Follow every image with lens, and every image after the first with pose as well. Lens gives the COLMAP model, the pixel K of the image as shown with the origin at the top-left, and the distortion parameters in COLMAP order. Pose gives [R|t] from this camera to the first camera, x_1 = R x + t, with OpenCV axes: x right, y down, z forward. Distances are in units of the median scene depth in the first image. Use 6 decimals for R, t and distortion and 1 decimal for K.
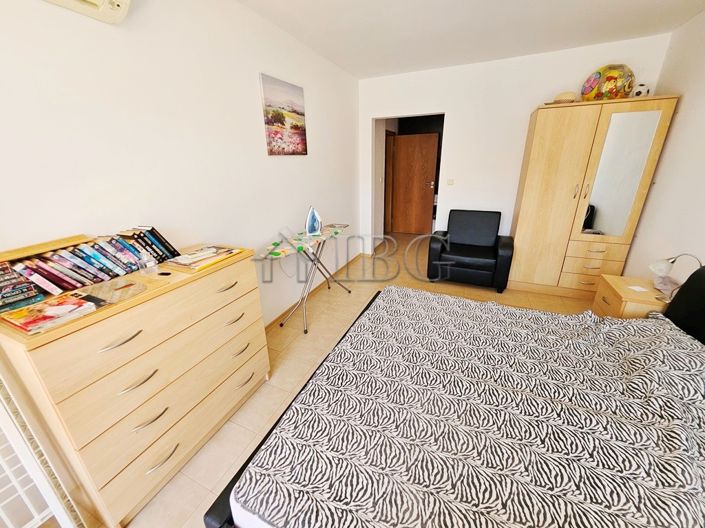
lens RADIAL K [[276.3, 0, 349.6], [0, 276.3, 265.4], [0, 0, 1]] dist [-0.003787, -0.001288]
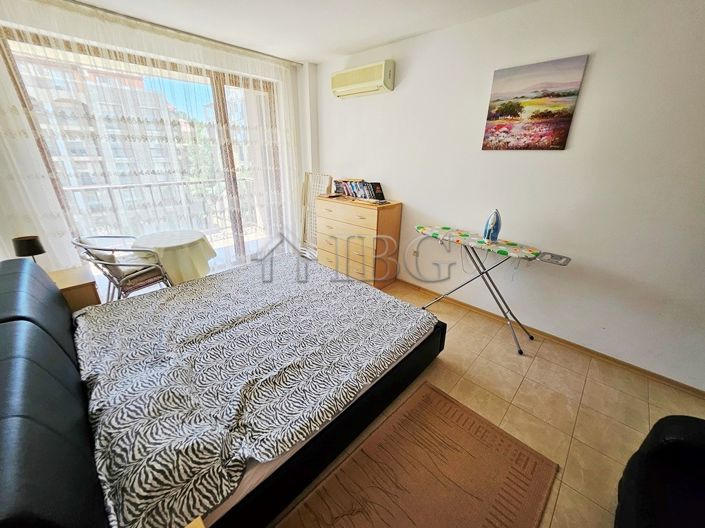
lens RADIAL K [[276.3, 0, 348.4], [0, 276.3, 259.3], [0, 0, 1]] dist [-0.003787, -0.001288]
pose [[-0.329367, 0.356647, -0.874254, 0.863761], [-0.343280, 0.817325, 0.462751, -0.345801], [0.879589, 0.452529, -0.146770, 0.837509]]
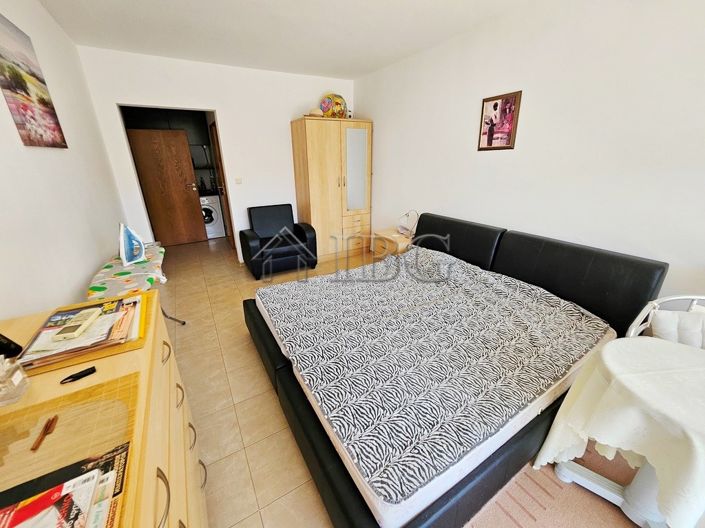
lens RADIAL K [[276.3, 0, 354.4], [0, 276.3, 262.8], [0, 0, 1]] dist [-0.003787, -0.001288]
pose [[0.563914, -0.280587, 0.776706, -0.389713], [0.289939, 0.947908, 0.131929, -0.044434], [-0.773263, 0.150801, 0.615892, 0.153258]]
